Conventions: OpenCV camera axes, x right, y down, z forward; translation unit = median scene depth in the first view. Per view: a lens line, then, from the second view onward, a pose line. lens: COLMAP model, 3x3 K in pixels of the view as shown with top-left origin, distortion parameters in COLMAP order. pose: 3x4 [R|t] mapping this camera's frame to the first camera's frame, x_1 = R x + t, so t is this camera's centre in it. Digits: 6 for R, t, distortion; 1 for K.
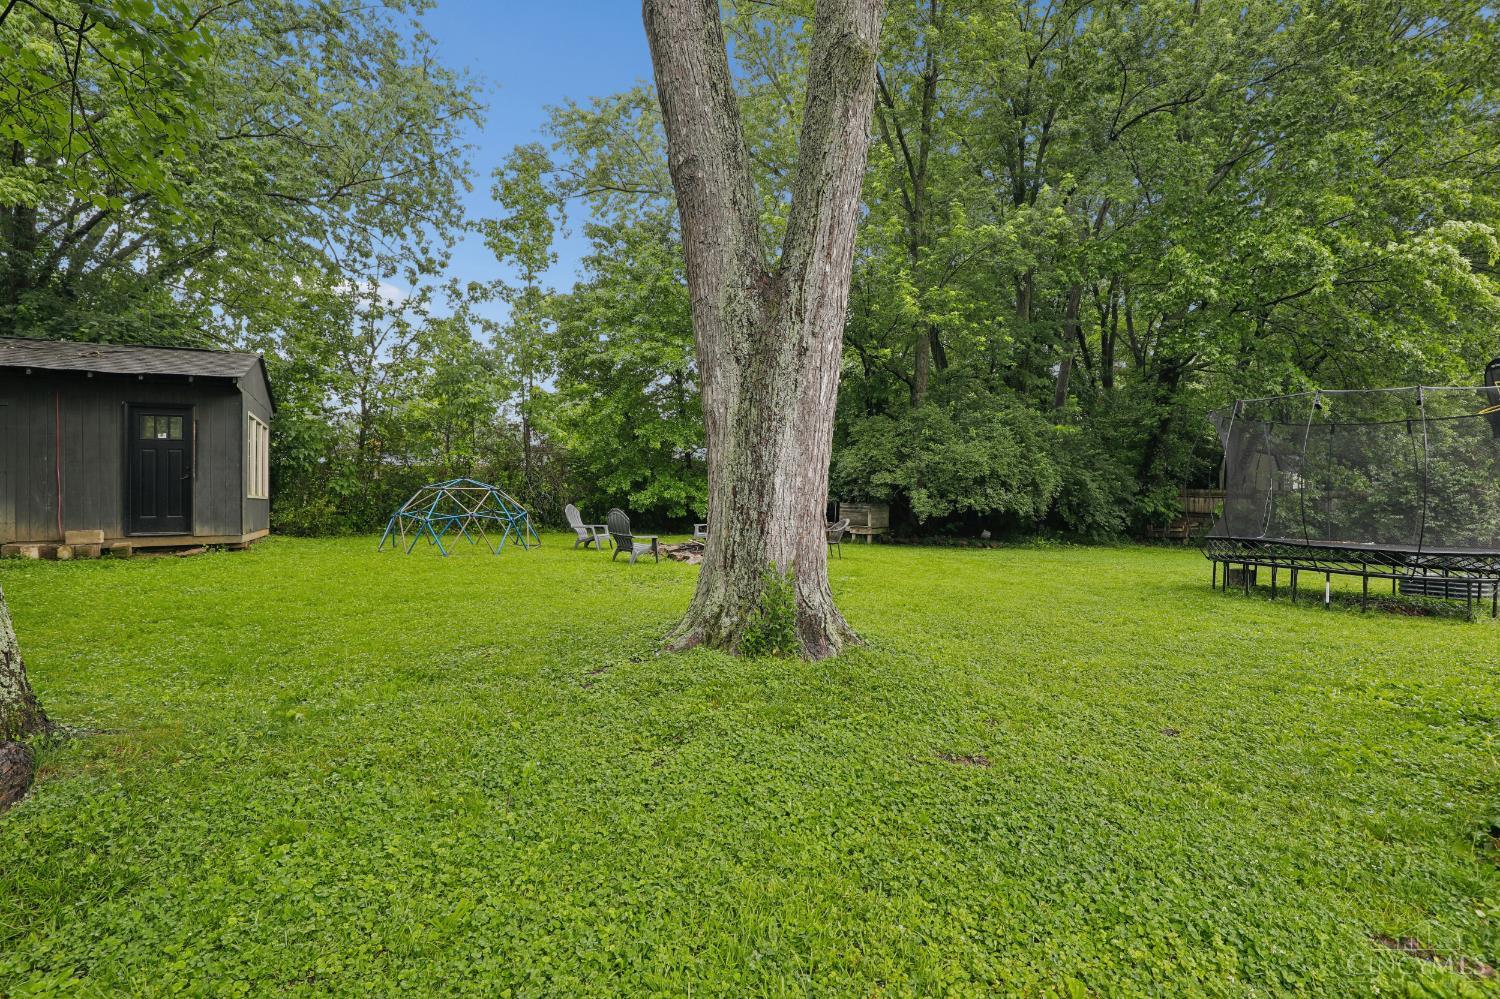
lens RADIAL K [[694.3, 0, 747.0], [0, 694.3, 490.7], [0, 0, 1]] dist [-0.032830, 0.004886]
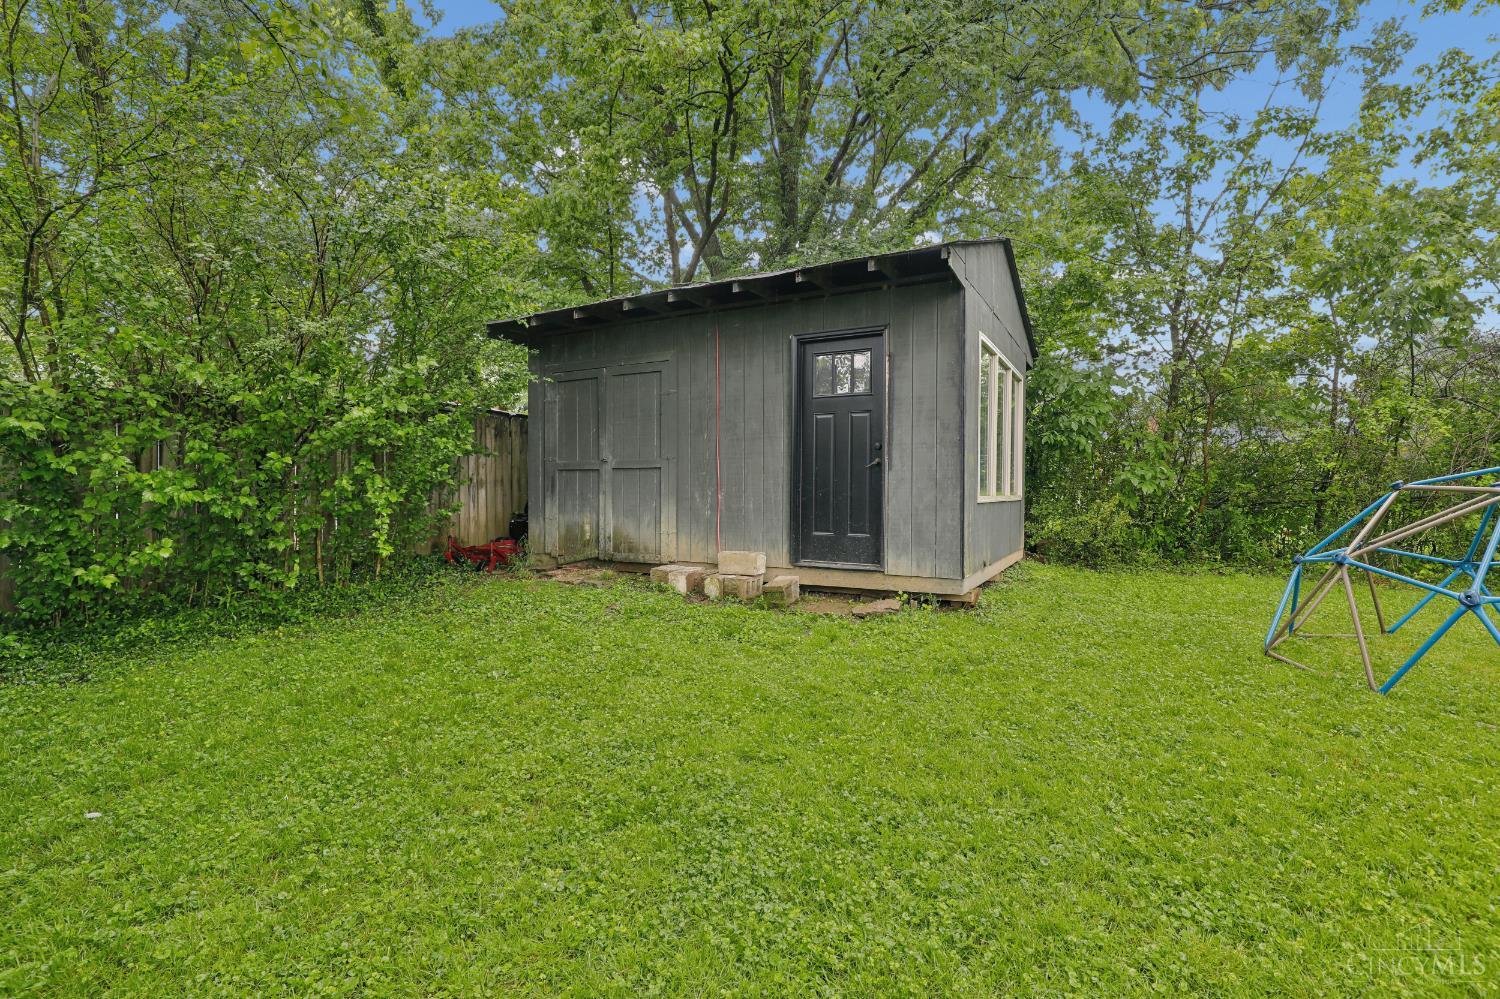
lens RADIAL K [[694.3, 0, 752.6], [0, 694.3, 489.0], [0, 0, 1]] dist [-0.032830, 0.004886]
pose [[0.533623, 0.012359, -0.845632, -0.355517], [-0.002275, 0.999911, 0.013177, -0.005069], [0.845720, -0.005108, 0.533603, 0.539238]]
